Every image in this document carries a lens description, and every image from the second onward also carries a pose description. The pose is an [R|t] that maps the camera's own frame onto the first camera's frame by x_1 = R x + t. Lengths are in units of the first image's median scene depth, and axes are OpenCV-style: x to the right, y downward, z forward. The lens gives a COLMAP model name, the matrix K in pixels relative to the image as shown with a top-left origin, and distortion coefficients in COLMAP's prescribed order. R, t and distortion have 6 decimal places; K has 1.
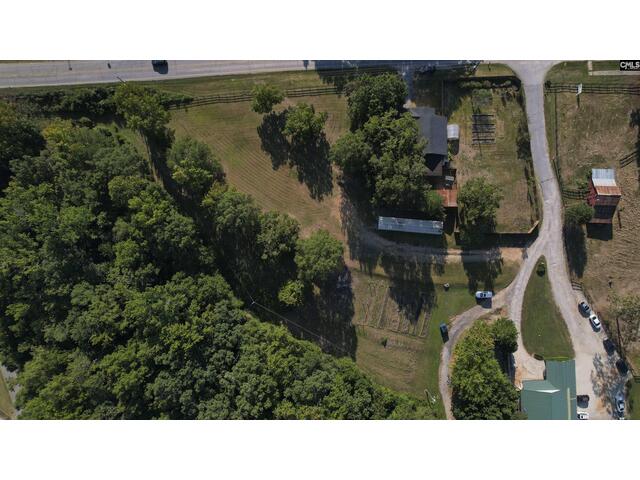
lens RADIAL K [[411.9, 0, 322.8], [0, 411.9, 237.0], [0, 0, 1]] dist [-0.078153, 0.068399]
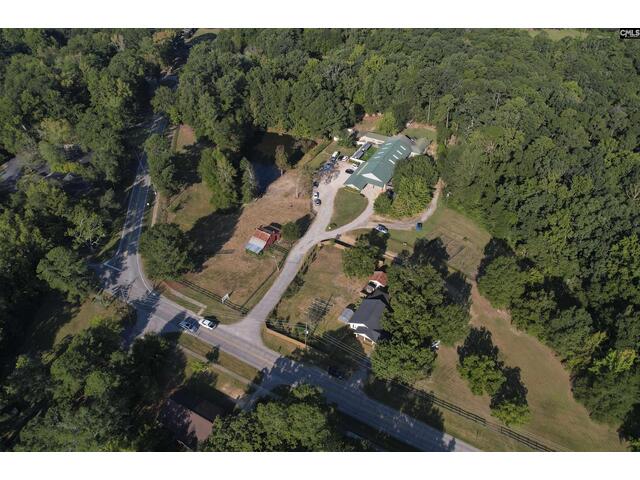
lens RADIAL K [[473.8, 0, 323.4], [0, 473.8, 249.3], [0, 0, 1]] dist [-0.050090, 0.002160]
pose [[-0.860105, -0.338330, 0.381775, -0.045305], [0.510091, -0.577934, 0.637024, -0.956968], [0.005117, 0.742647, 0.669663, 0.030577]]
